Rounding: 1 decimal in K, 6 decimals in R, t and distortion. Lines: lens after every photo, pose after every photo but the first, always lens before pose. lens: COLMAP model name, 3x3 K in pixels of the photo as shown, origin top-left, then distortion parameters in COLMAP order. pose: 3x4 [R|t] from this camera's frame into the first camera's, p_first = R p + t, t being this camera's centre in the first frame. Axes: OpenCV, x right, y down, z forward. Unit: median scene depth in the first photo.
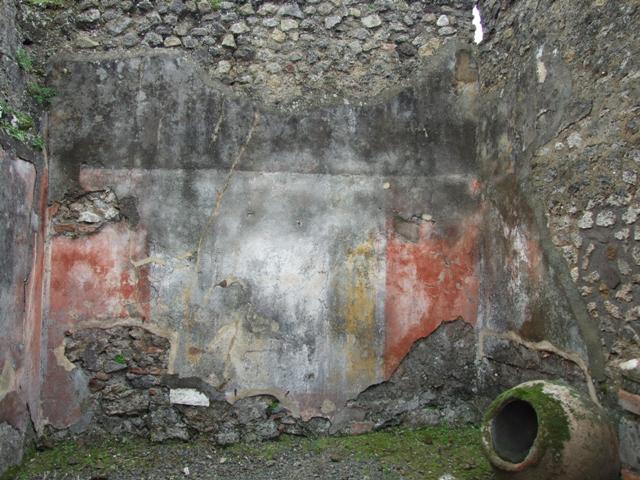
lens RADIAL K [[560.5, 0, 319.8], [0, 560.5, 239.8], [0, 0, 1]] dist [-0.057588, 0.061757]
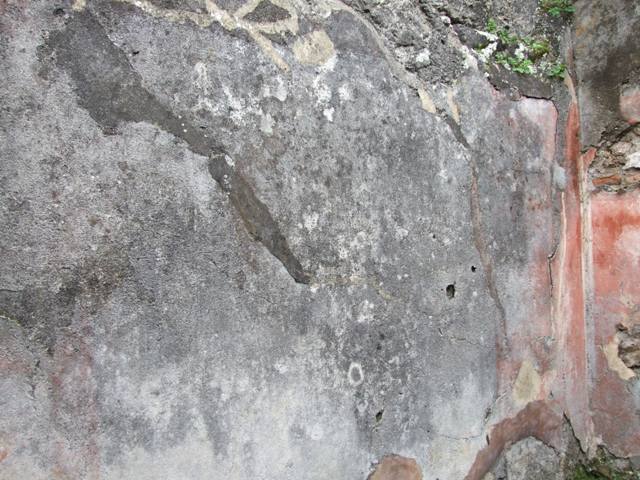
lens RADIAL K [[560.5, 0, 317.5], [0, 560.5, 233.7], [0, 0, 1]] dist [-0.057588, 0.061757]
pose [[0.487387, -0.022758, -0.872889, -0.018992], [0.096575, 0.994932, 0.027984, -0.008895], [0.867829, -0.097939, 0.487115, 0.327963]]
